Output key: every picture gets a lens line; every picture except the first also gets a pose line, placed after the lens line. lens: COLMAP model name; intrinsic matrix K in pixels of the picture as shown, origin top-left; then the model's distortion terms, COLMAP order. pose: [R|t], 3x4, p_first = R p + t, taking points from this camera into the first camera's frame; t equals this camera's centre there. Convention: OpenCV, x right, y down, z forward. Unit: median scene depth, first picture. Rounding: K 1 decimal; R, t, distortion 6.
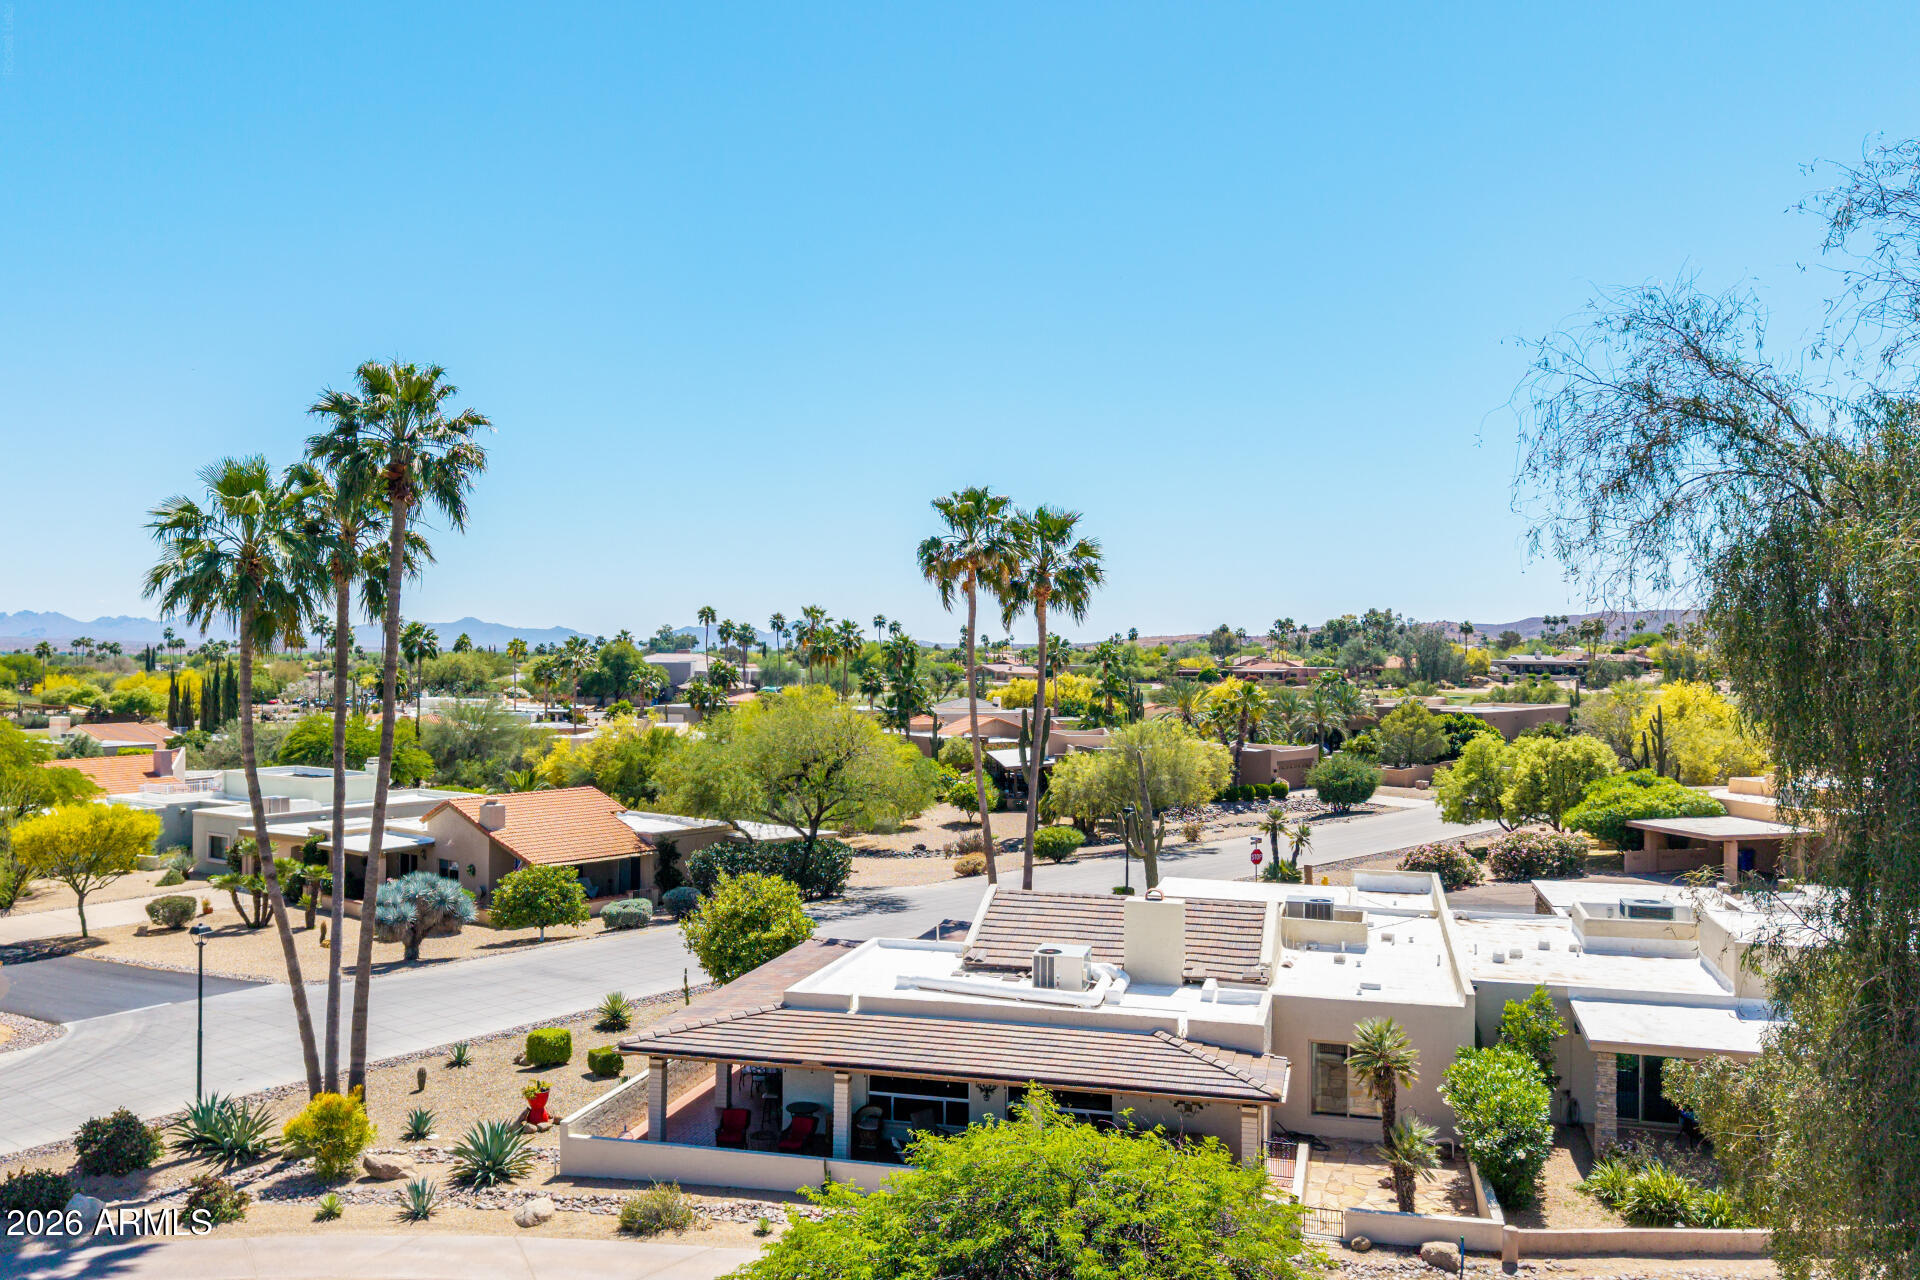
lens RADIAL K [[1544.8, 0, 954.2], [0, 1544.8, 647.1], [0, 0, 1]] dist [0.043817, -0.055649]
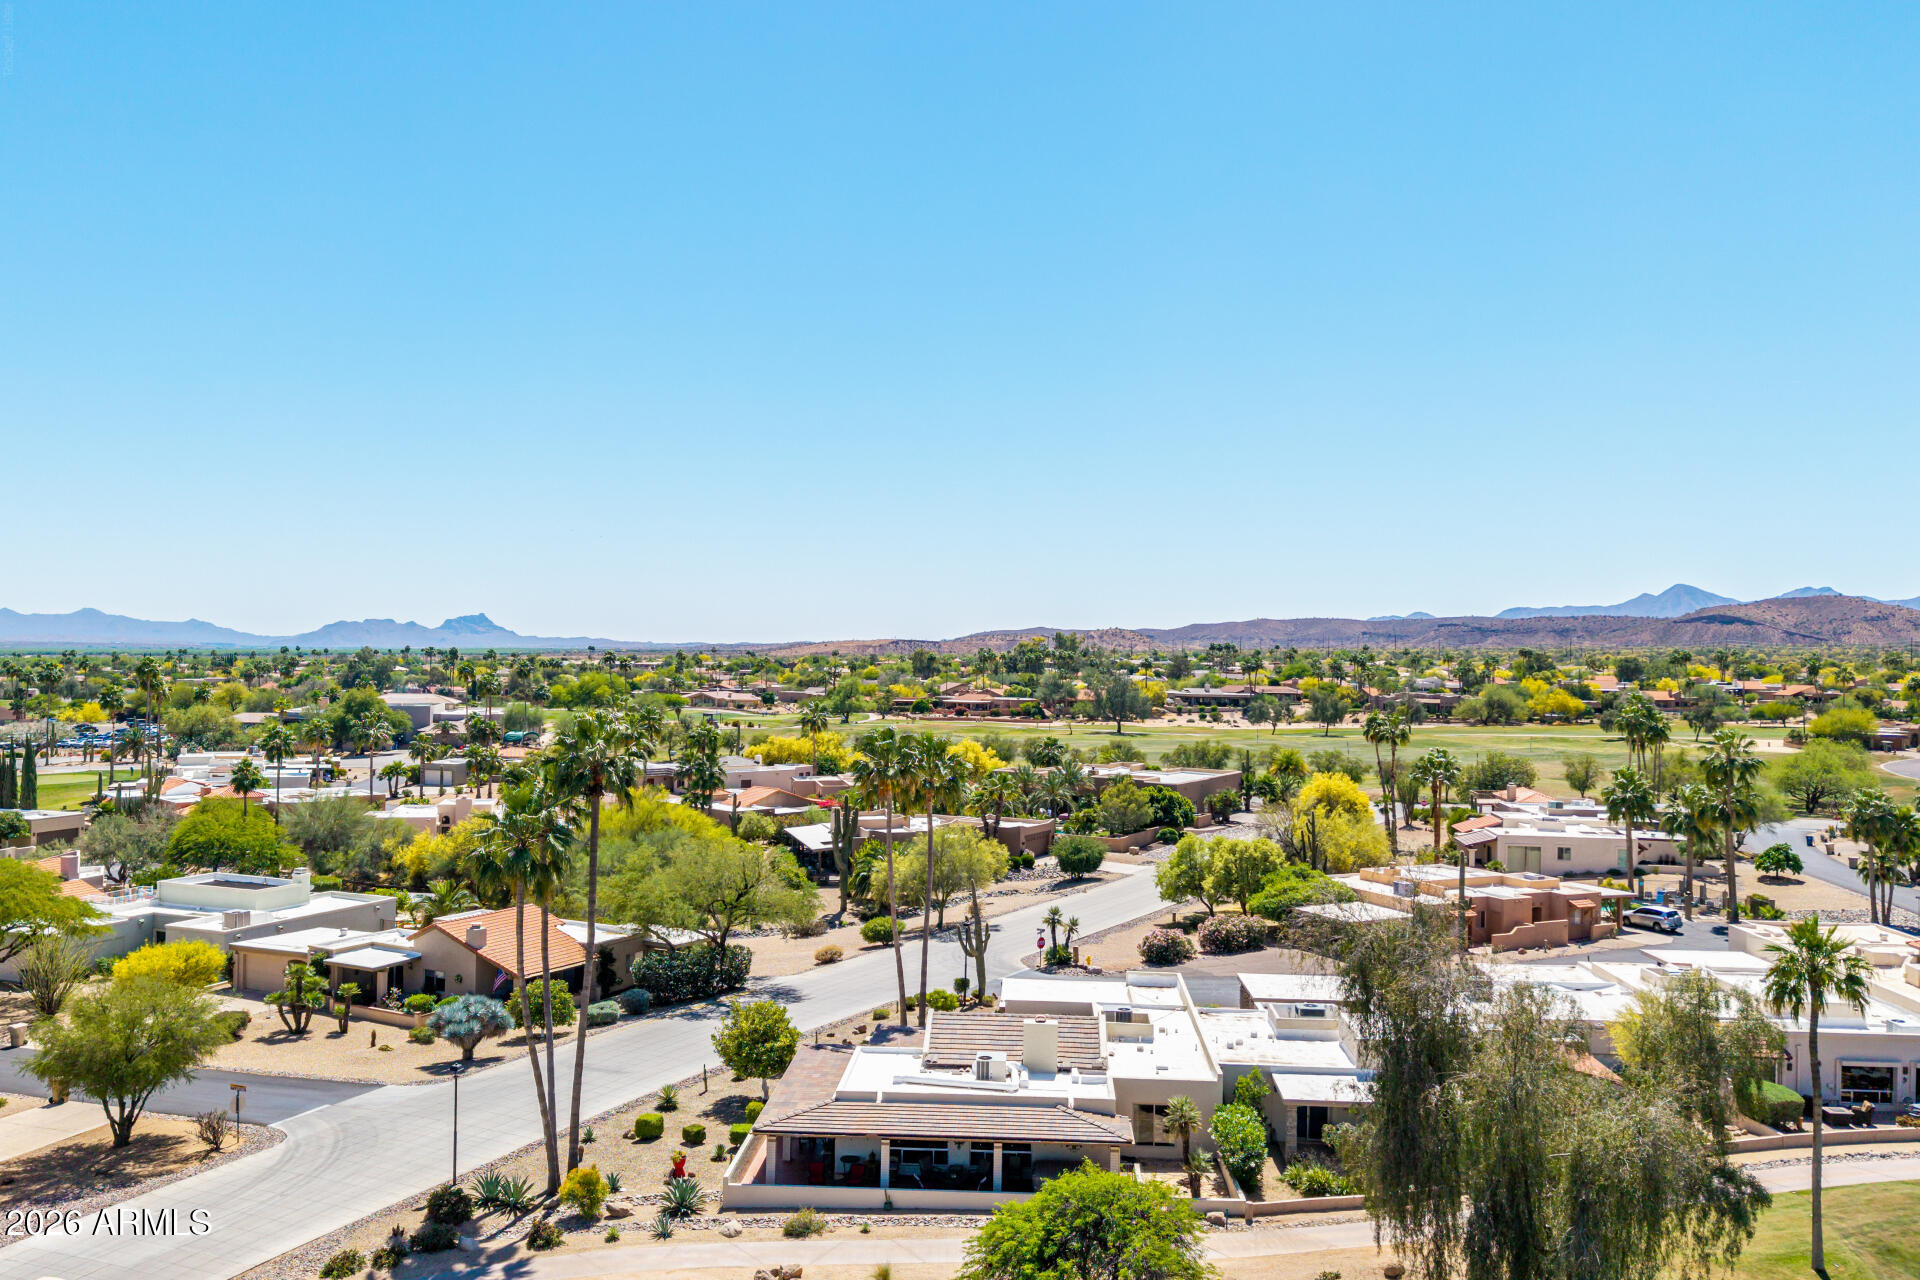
lens RADIAL K [[1544.8, 0, 952.2], [0, 1544.8, 637.9], [0, 0, 1]] dist [0.043817, -0.055649]
pose [[0.980055, 0.007458, 0.198587, -0.260796], [-0.006094, 0.999953, -0.007480, -0.208387], [-0.198633, 0.006121, 0.980055, -0.551314]]
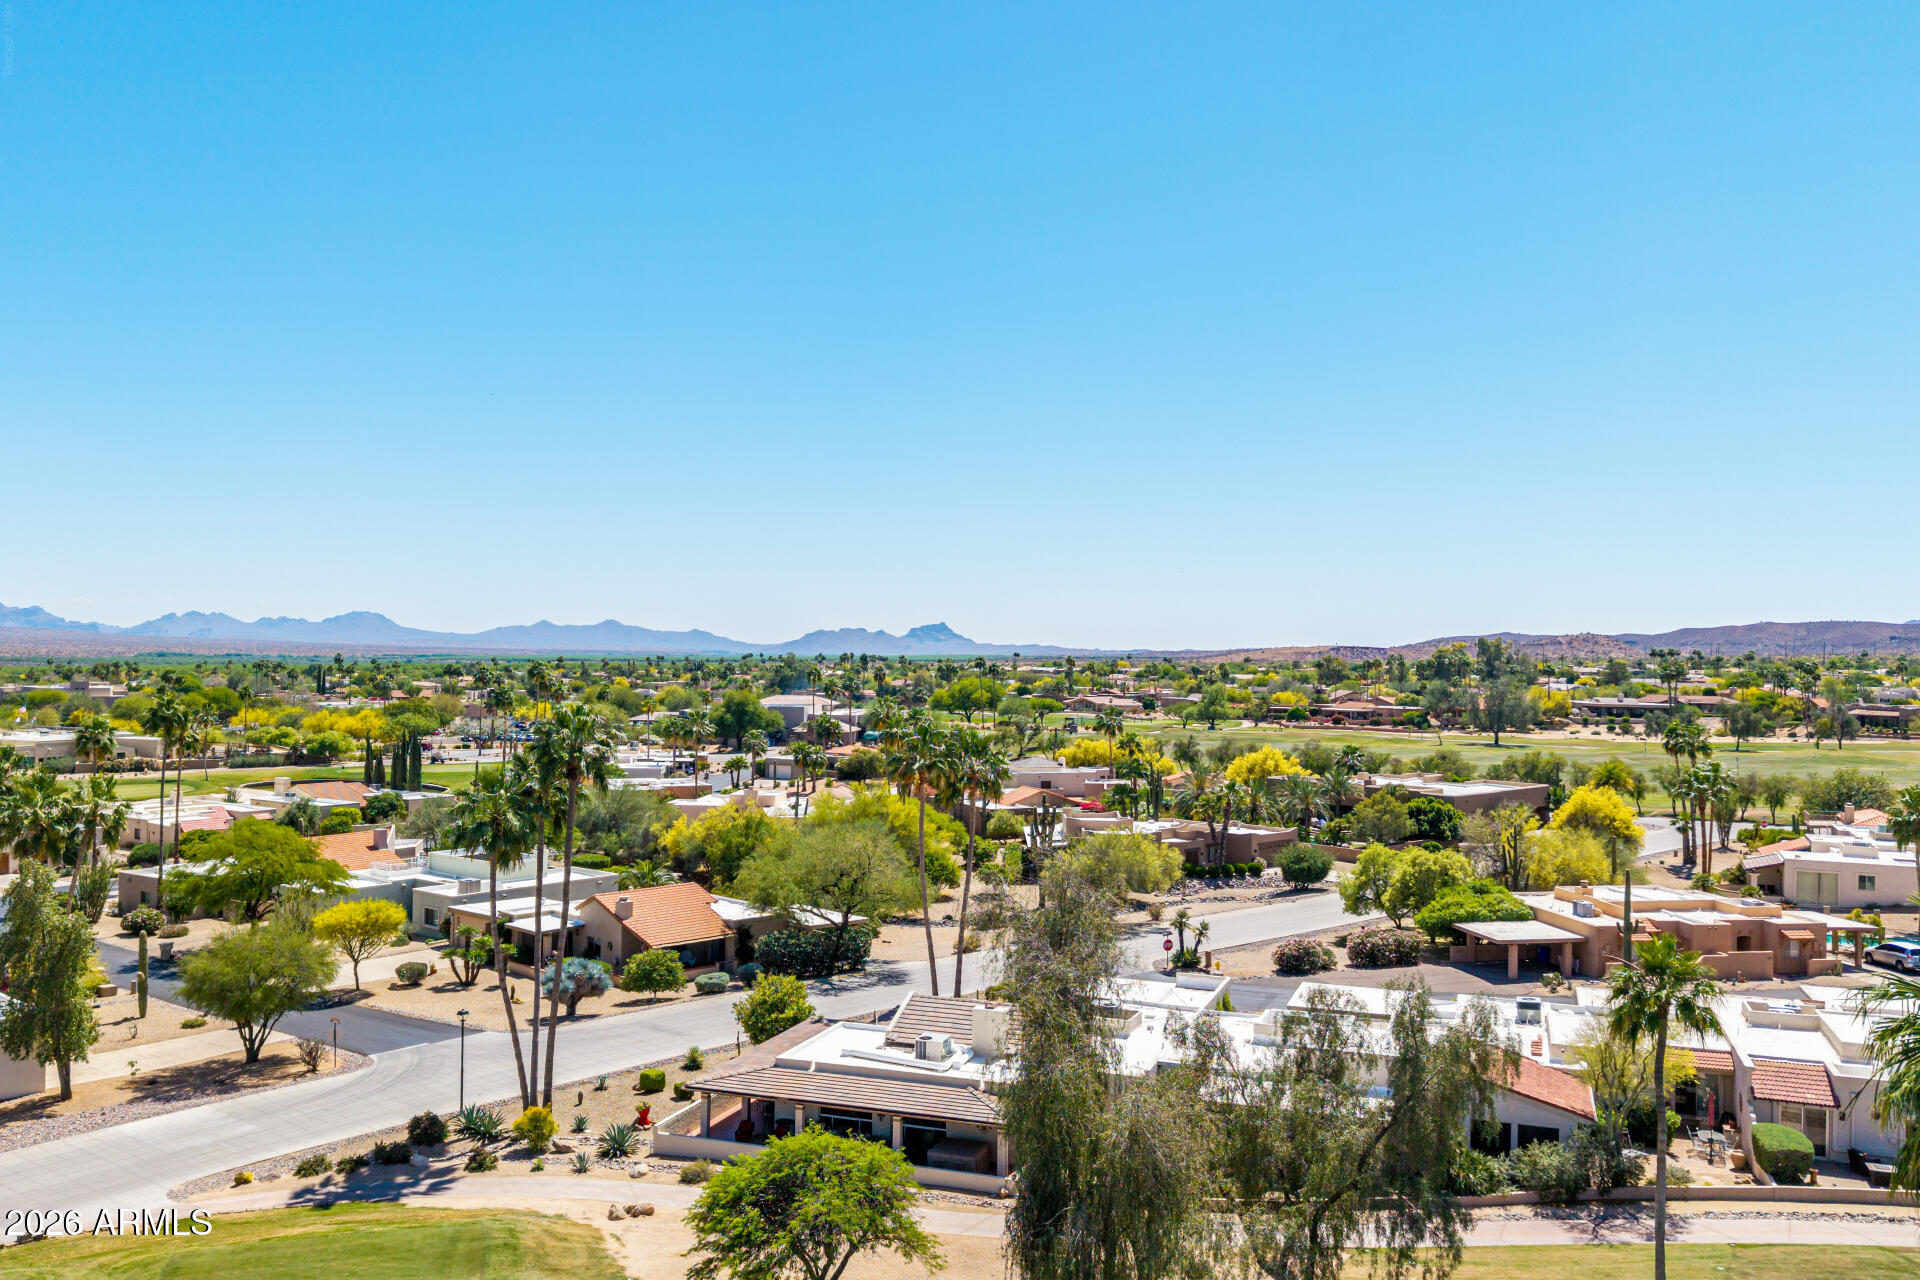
lens RADIAL K [[1544.8, 0, 951.9], [0, 1544.8, 635.7], [0, 0, 1]] dist [0.043817, -0.055649]
pose [[0.996365, 0.005354, -0.085022, 0.199581], [-0.006363, 0.999912, -0.011604, -0.203564], [0.084952, 0.012102, 0.996312, -0.646210]]
